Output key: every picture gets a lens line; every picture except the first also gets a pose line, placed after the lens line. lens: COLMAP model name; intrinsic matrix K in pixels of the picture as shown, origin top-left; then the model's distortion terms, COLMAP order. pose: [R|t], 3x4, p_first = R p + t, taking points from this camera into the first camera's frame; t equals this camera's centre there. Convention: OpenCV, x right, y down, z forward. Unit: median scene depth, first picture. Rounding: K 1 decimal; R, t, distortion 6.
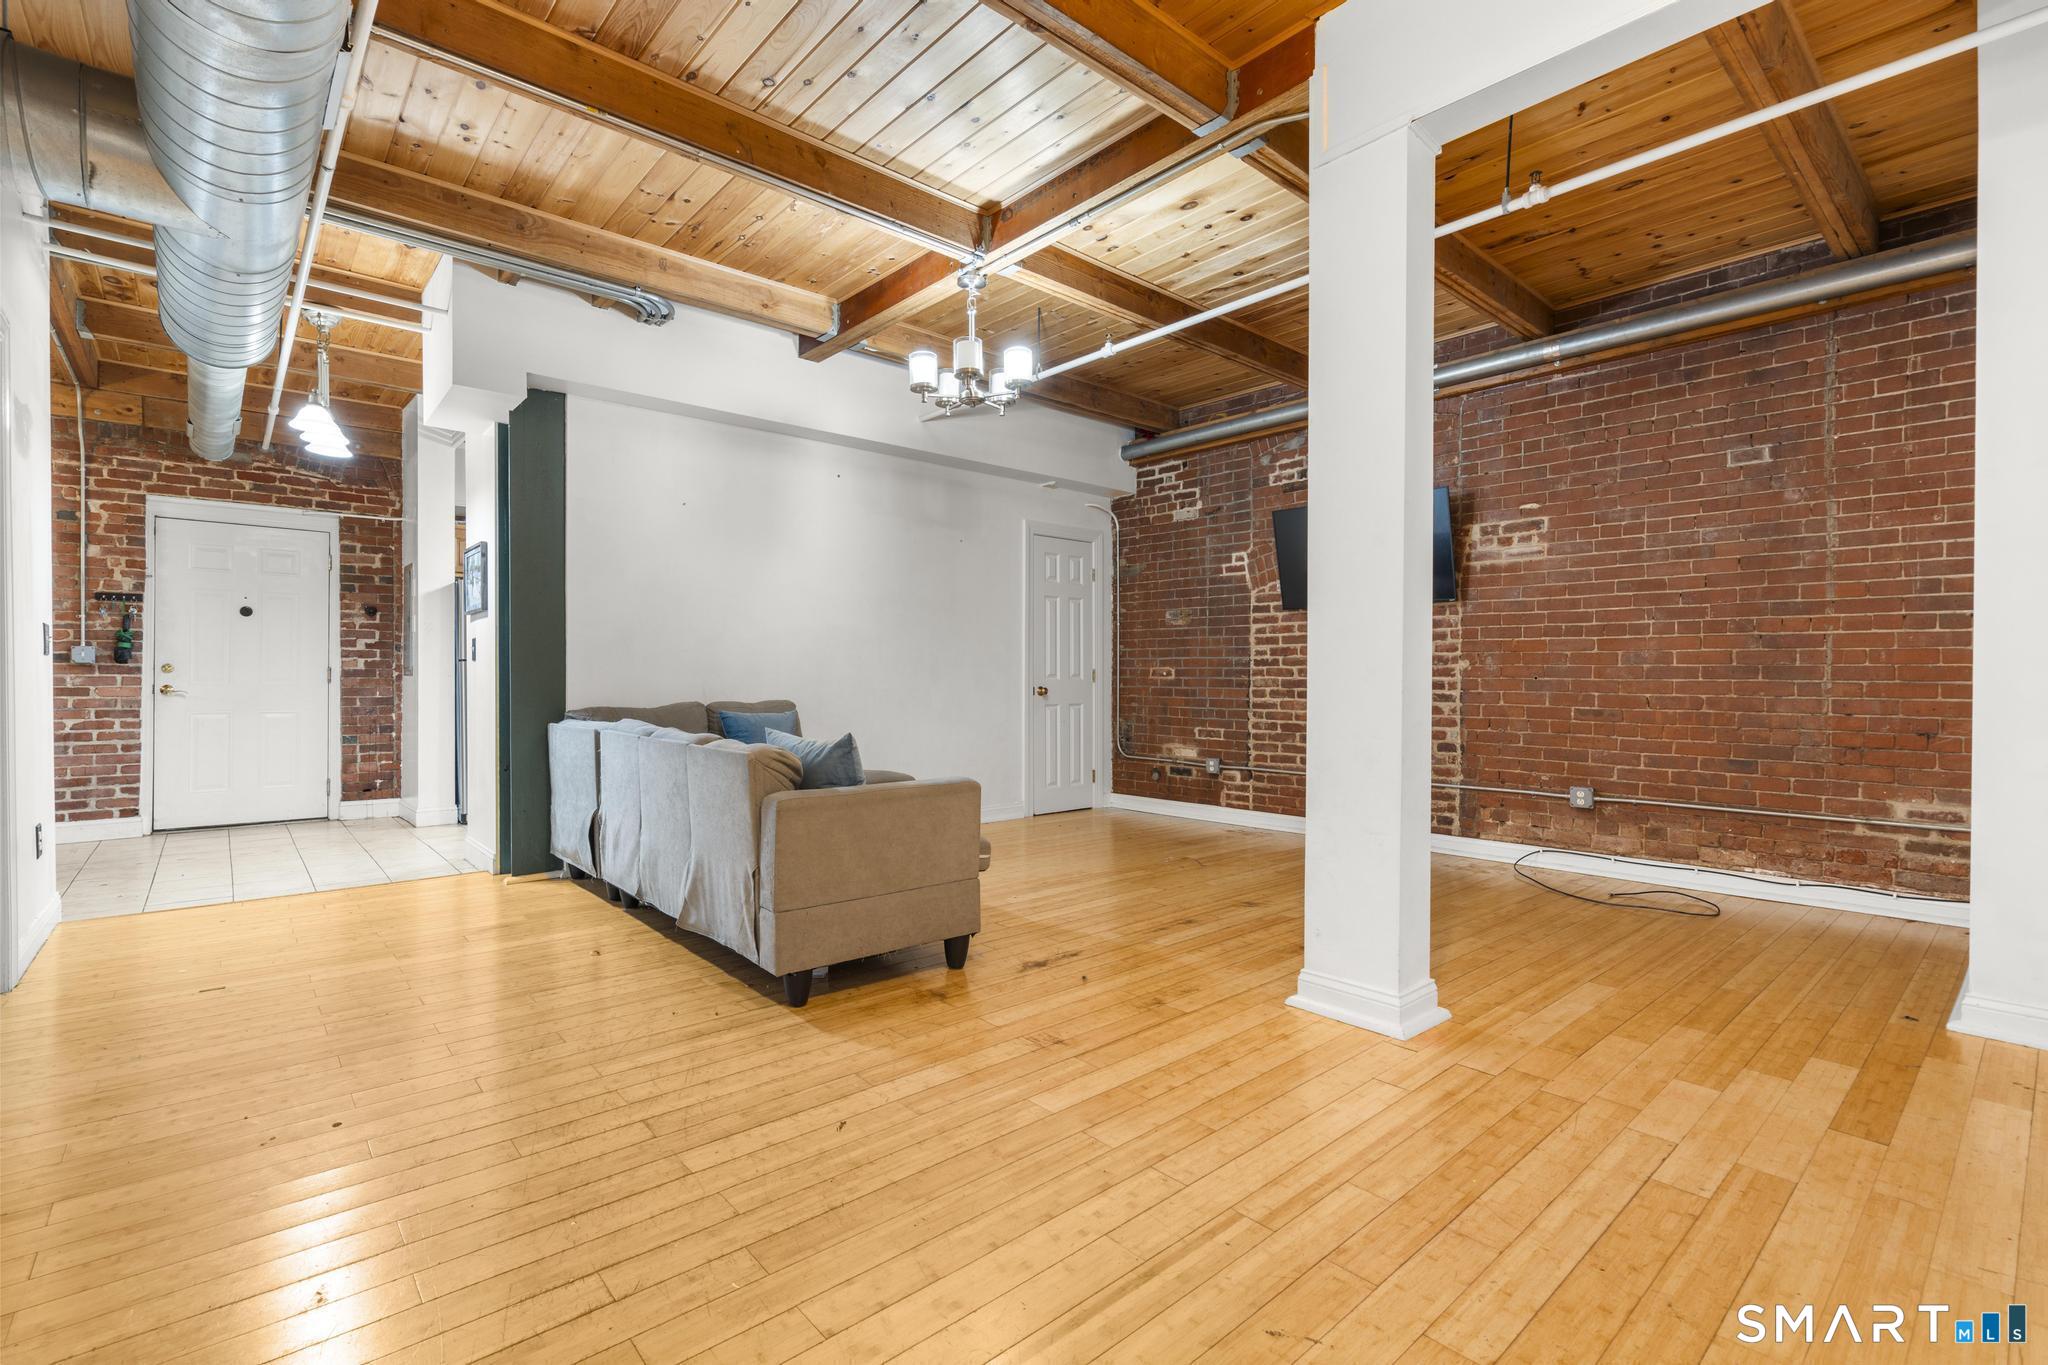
lens RADIAL K [[923.2, 0, 1005.0], [0, 923.2, 681.9], [0, 0, 1]] dist [-0.003909, 0.001066]
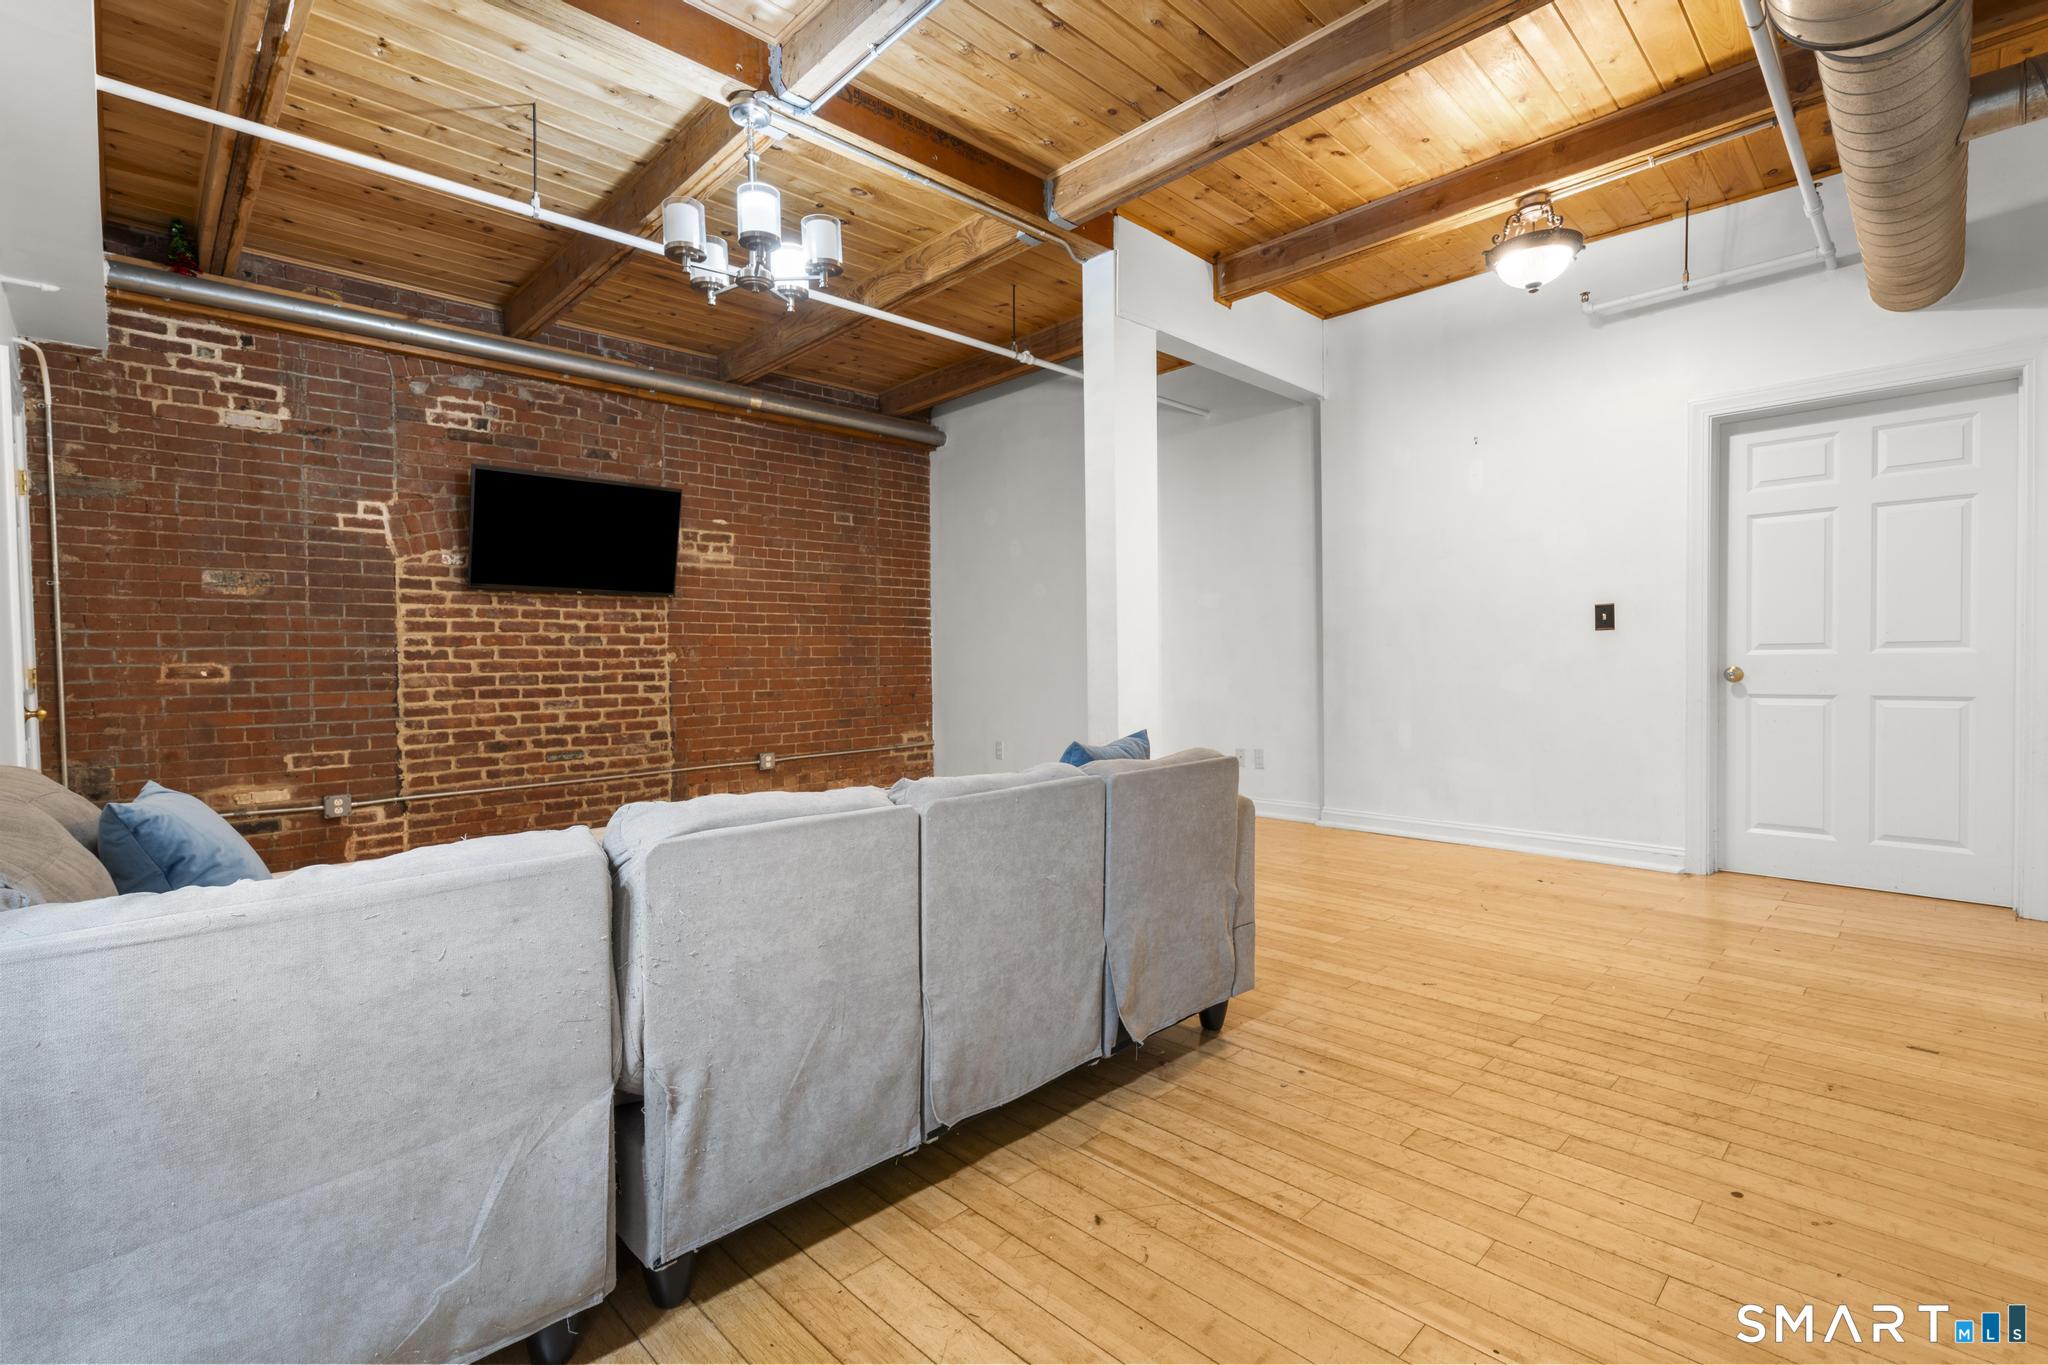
lens RADIAL K [[923.2, 0, 1005.0], [0, 923.2, 681.9], [0, 0, 1]] dist [-0.003909, 0.001066]
pose [[-0.054941, -0.027310, 0.998116, -0.599752], [0.023622, 0.999311, 0.028643, -0.011230], [-0.998210, 0.025151, -0.054258, 0.673261]]
